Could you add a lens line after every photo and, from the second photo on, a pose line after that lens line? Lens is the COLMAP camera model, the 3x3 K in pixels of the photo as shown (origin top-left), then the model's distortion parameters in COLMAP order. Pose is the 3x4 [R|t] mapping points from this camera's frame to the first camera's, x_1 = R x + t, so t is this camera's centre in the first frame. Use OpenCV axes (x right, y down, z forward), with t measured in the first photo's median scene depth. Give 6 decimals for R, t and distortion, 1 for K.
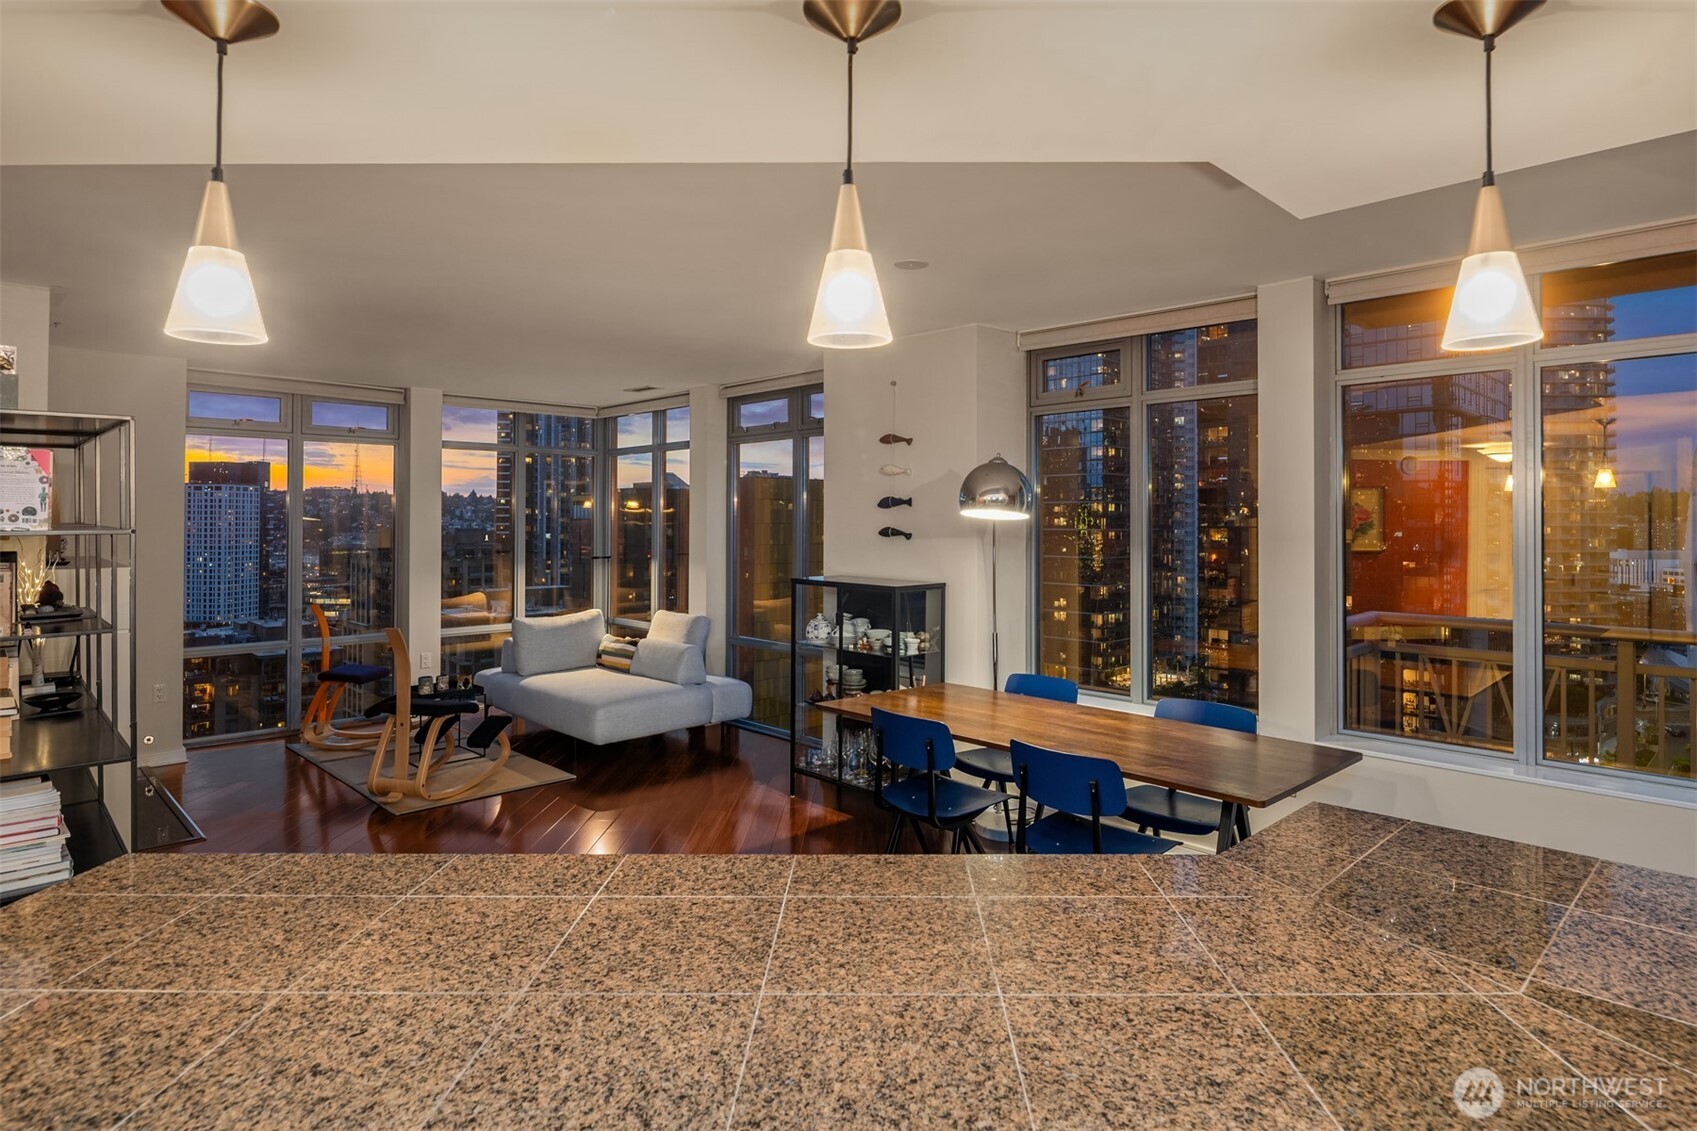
lens RADIAL K [[941.3, 0, 875.5], [0, 941.3, 510.3], [0, 0, 1]] dist [-0.006667, -0.003200]
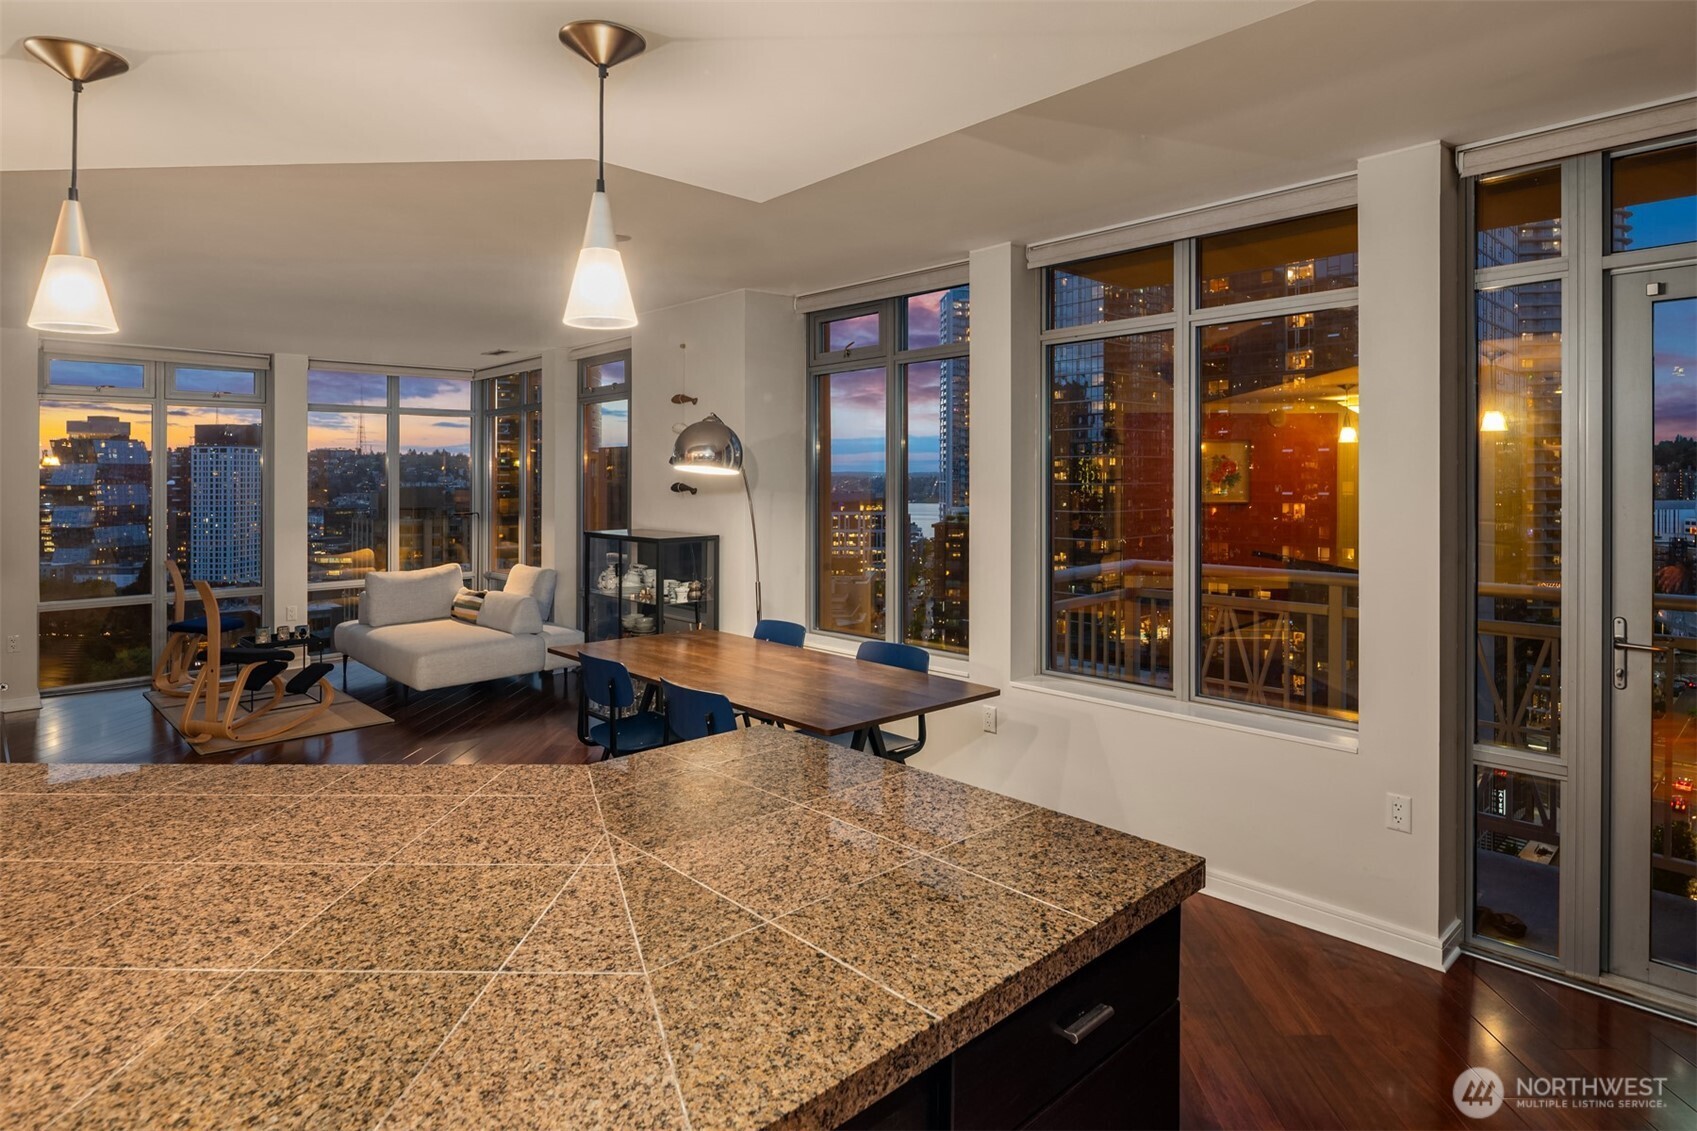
lens RADIAL K [[939.3, 0, 872.2], [0, 939.3, 477.7], [0, 0, 1]] dist [-0.004693, -0.003654]
pose [[0.999811, -0.008124, -0.017638, 0.227664], [0.008334, 0.999895, 0.011891, 0.001449], [0.017540, -0.012036, 0.999774, -0.042483]]
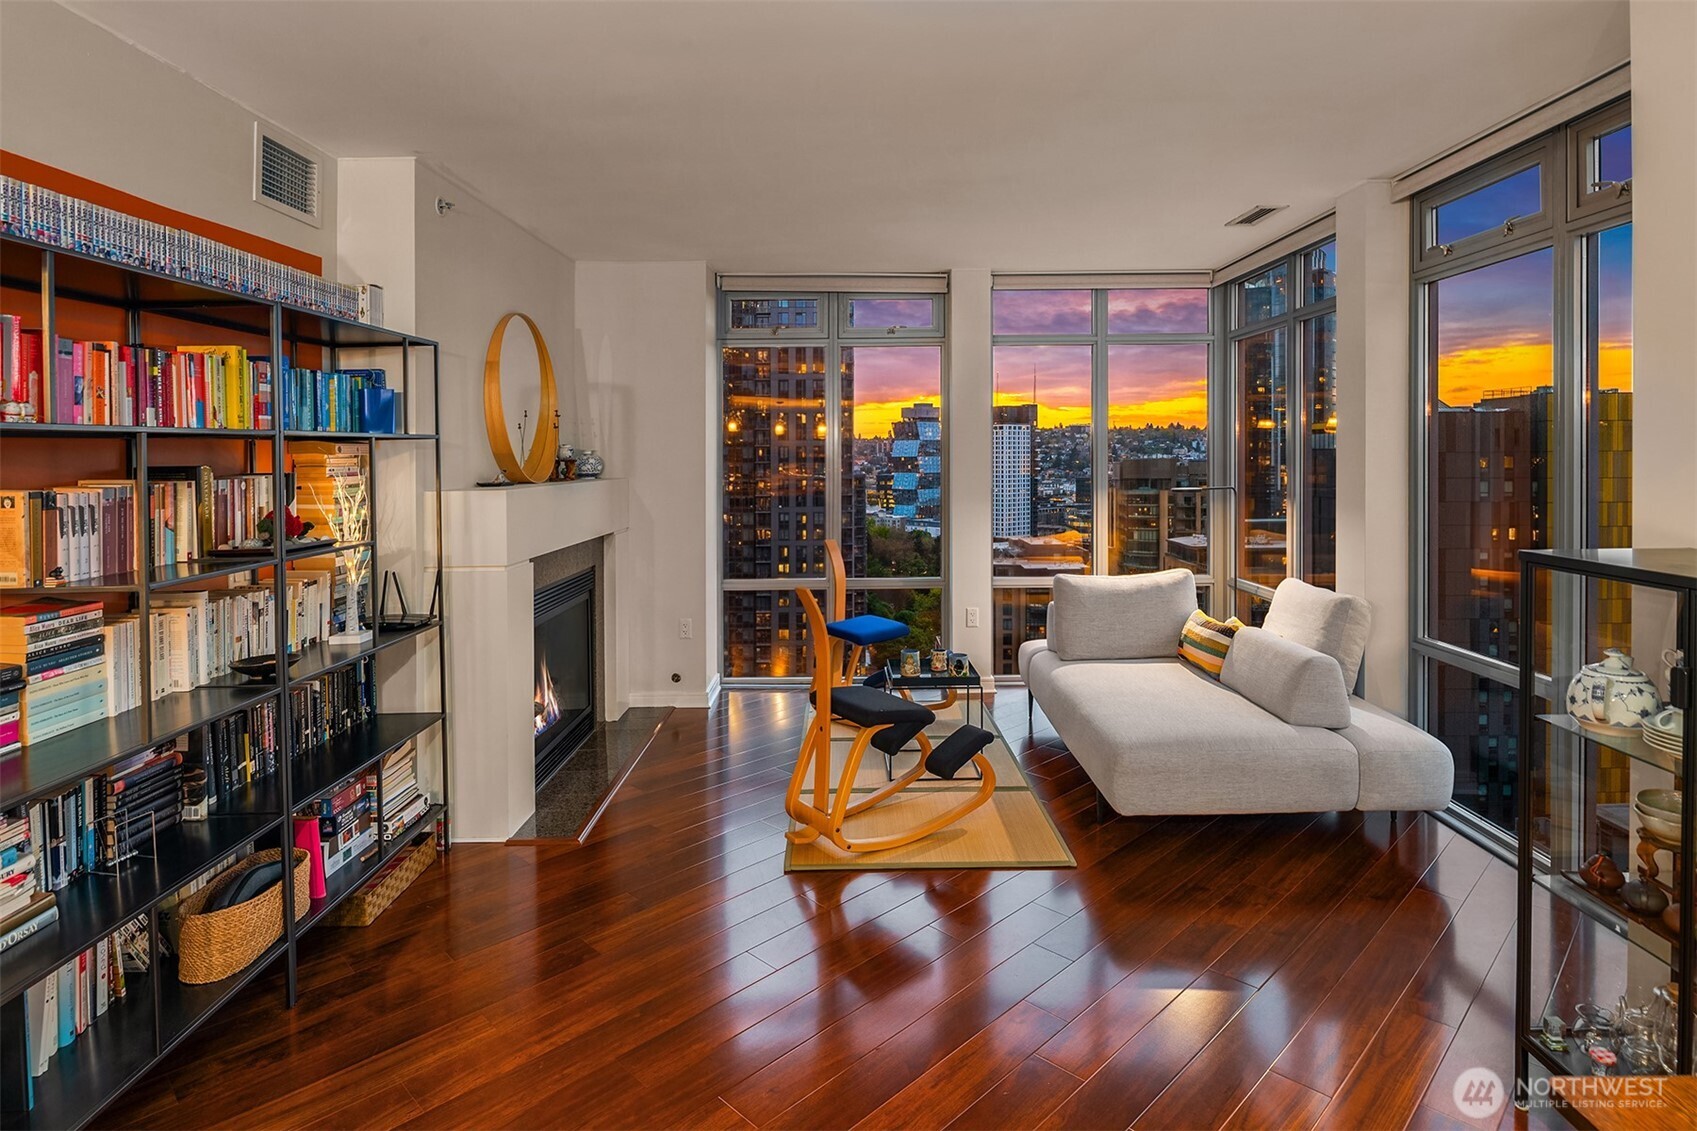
lens RADIAL K [[919.3, 0, 853.4], [0, 919.3, 466.9], [0, 0, 1]] dist [-0.003301, -0.001449]
pose [[0.707410, 0.000096, -0.706803, -0.014778], [0.018750, 0.999646, 0.018902, 0.023308], [0.706554, -0.026625, 0.707158, 0.481049]]
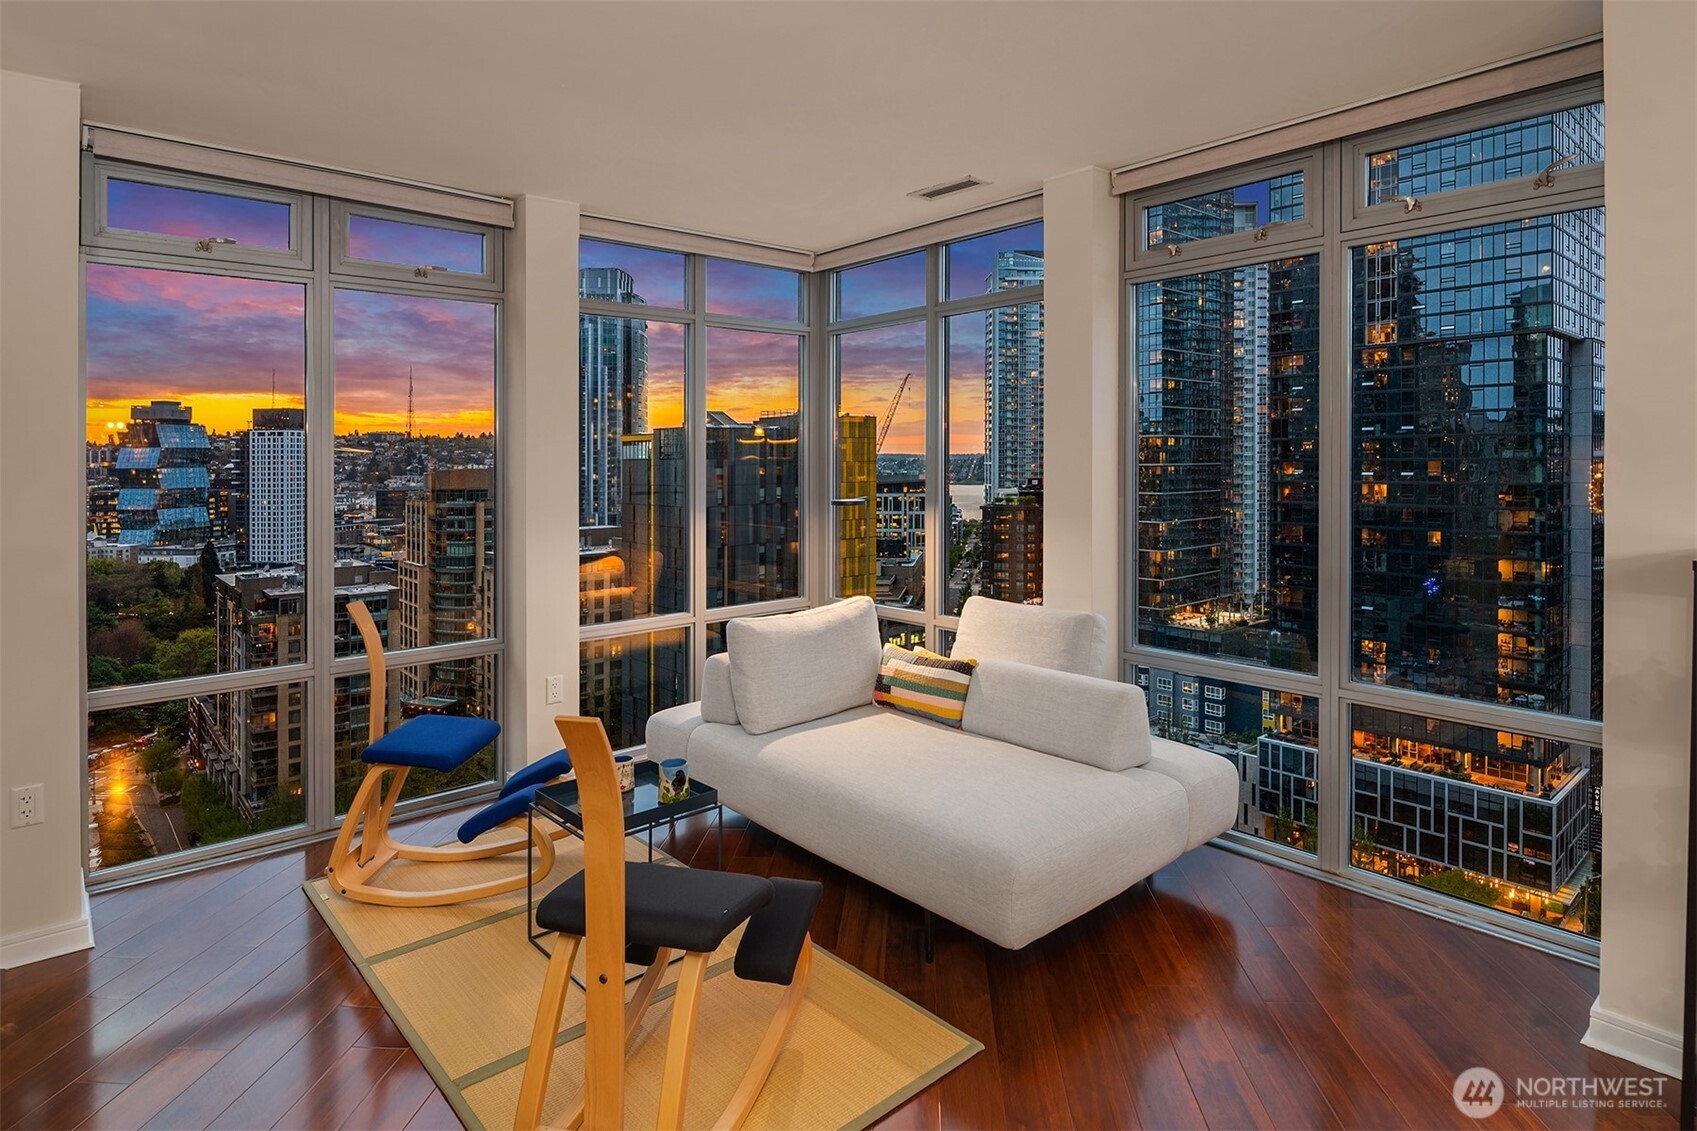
lens RADIAL K [[919.3, 0, 853.4], [0, 919.3, 466.9], [0, 0, 1]] dist [-0.003301, -0.001449]
pose [[0.998008, -0.010593, -0.062197, -0.326849], [0.011796, 0.999750, 0.019020, 0.025608], [0.061980, -0.019716, 0.997883, 0.576149]]
